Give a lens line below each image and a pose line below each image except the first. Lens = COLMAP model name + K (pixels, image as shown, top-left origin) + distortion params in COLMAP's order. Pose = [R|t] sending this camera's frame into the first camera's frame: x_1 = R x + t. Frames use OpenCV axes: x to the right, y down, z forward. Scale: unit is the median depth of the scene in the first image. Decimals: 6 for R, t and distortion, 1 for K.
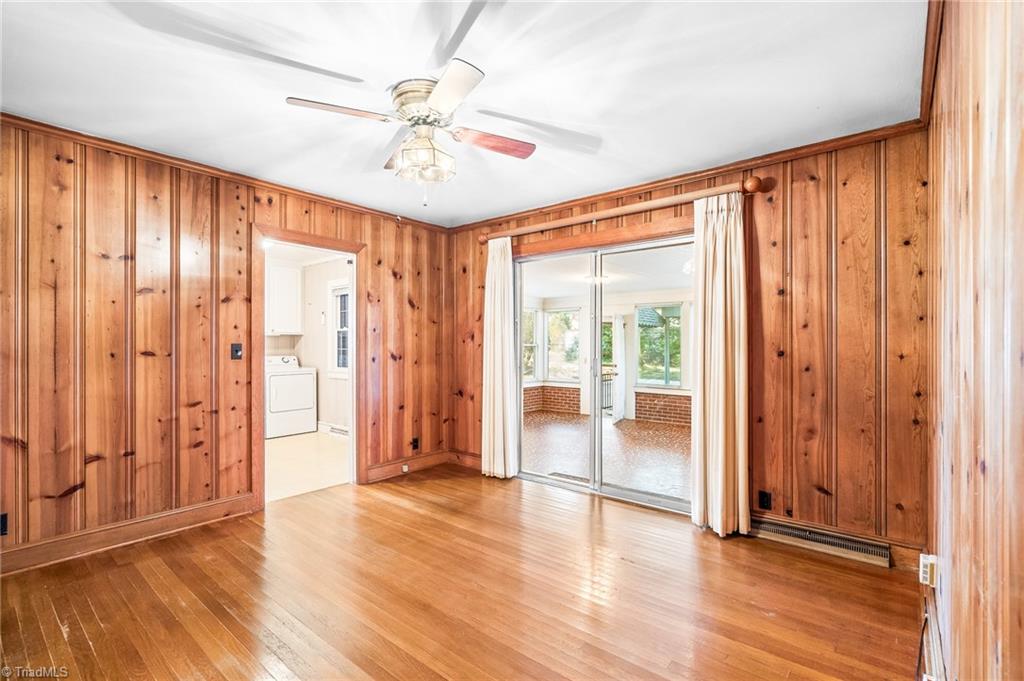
lens RADIAL K [[465.2, 0, 518.8], [0, 465.2, 347.4], [0, 0, 1]] dist [-0.008694, 0.002742]
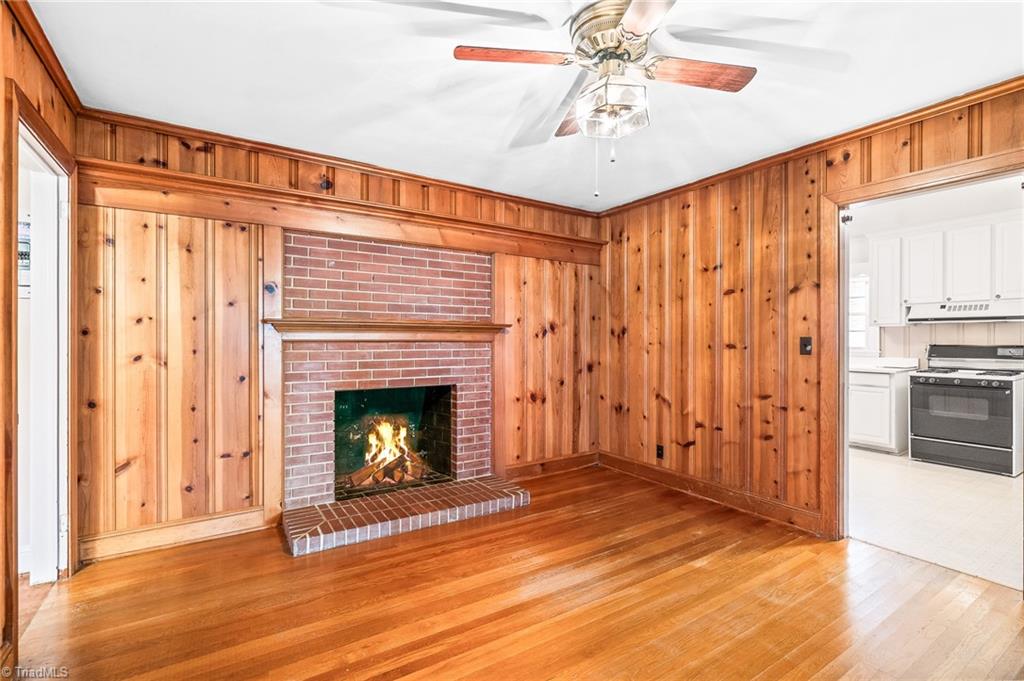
lens RADIAL K [[465.2, 0, 505.1], [0, 465.2, 339.9], [0, 0, 1]] dist [-0.008694, 0.002742]
pose [[-0.314916, -0.000981, -0.949119, 0.429596], [-0.007055, 0.999974, 0.001307, 0.000334], [0.949093, 0.007108, -0.314915, 0.754086]]
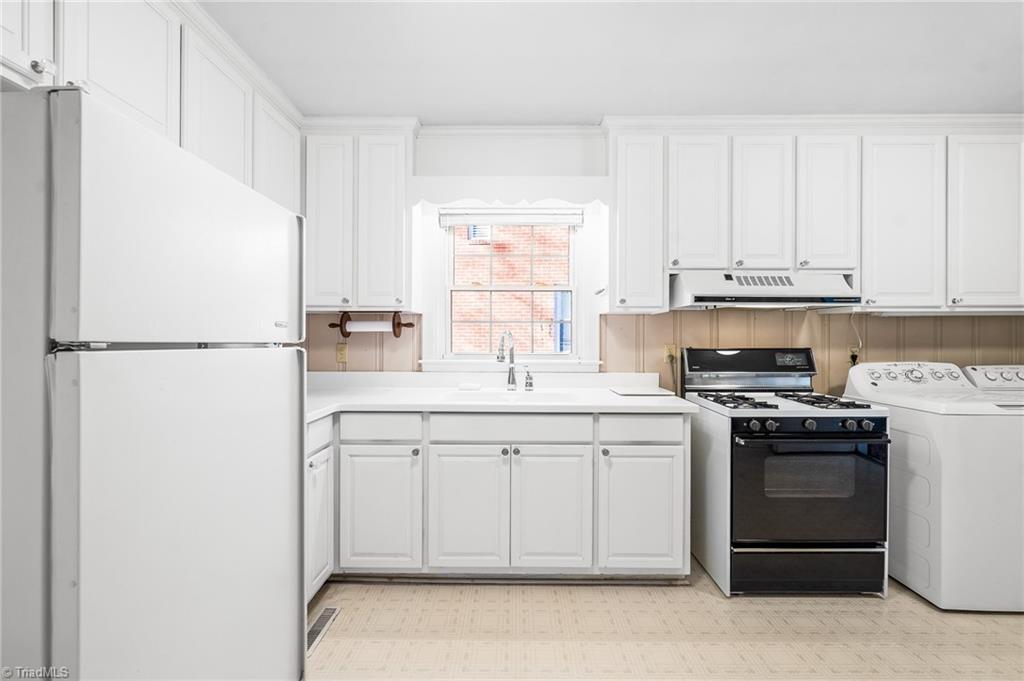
lens RADIAL K [[465.2, 0, 514.4], [0, 465.2, 338.1], [0, 0, 1]] dist [-0.008694, 0.002742]
pose [[0.641197, -0.004699, -0.767362, -1.040535], [-0.001197, 0.999974, -0.007123, -0.004168], [0.767375, 0.005486, 0.641175, 0.830807]]
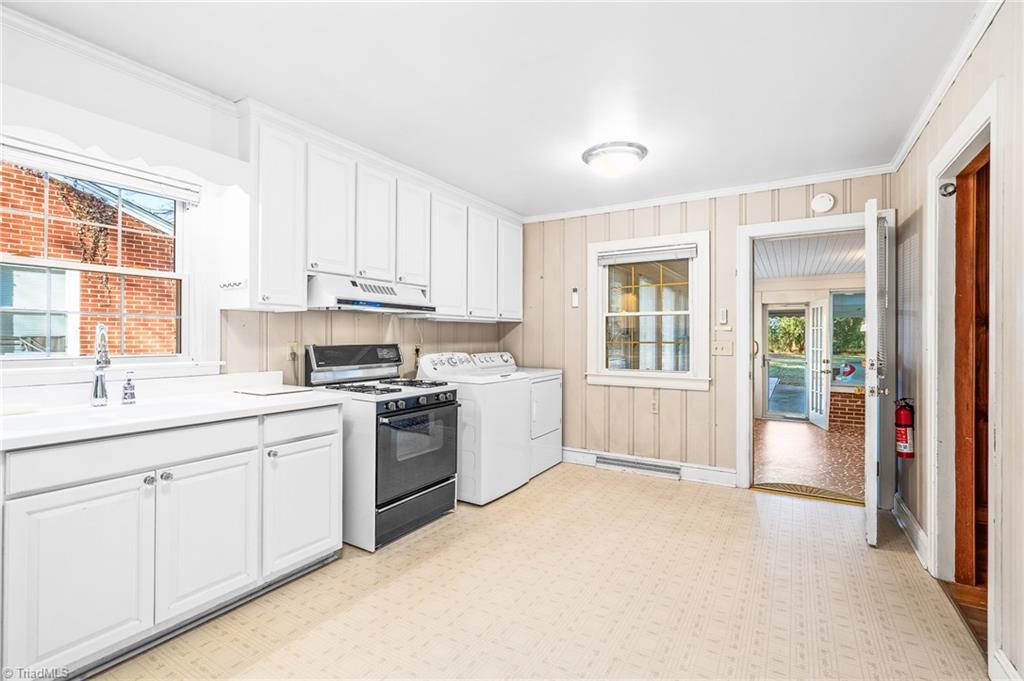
lens RADIAL K [[465.2, 0, 514.4], [0, 465.2, 336.3], [0, 0, 1]] dist [-0.008694, 0.002742]
pose [[0.987428, -0.001652, 0.158061, -1.245969], [0.002407, 0.999987, -0.004589, -0.005113], [-0.158051, 0.004912, 0.987419, 0.663399]]
